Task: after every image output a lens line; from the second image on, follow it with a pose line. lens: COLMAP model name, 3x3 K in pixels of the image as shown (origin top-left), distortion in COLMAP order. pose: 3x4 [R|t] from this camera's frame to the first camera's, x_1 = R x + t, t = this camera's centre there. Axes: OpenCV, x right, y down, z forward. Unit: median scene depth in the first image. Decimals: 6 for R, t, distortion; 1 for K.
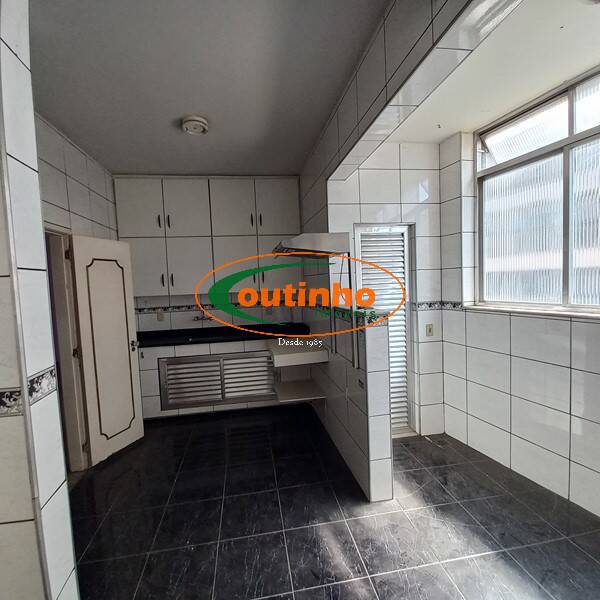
lens RADIAL K [[316.2, 0, 292.6], [0, 316.2, 302.1], [0, 0, 1]] dist [0.009897, -0.011865]
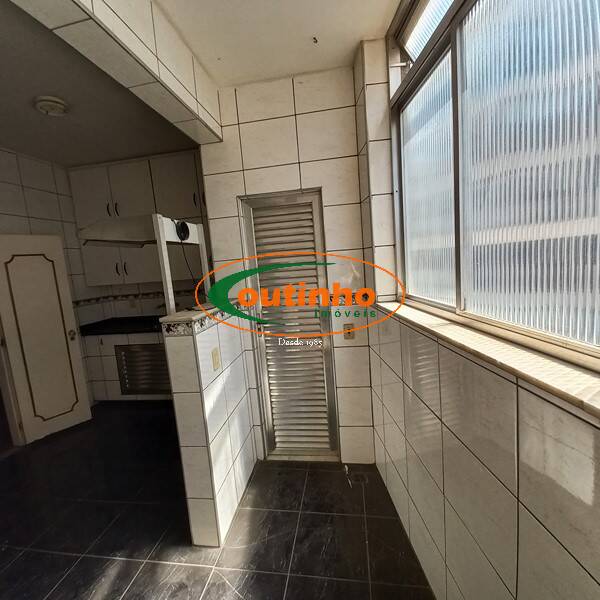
lens RADIAL K [[314.7, 0, 296.1], [0, 314.7, 301.2], [0, 0, 1]] dist [0.010551, -0.011831]
pose [[0.951346, 0.006264, -0.308060, 0.564133], [0.019502, 0.996565, 0.080489, -0.047075], [0.307506, -0.082581, 0.947956, 0.267230]]
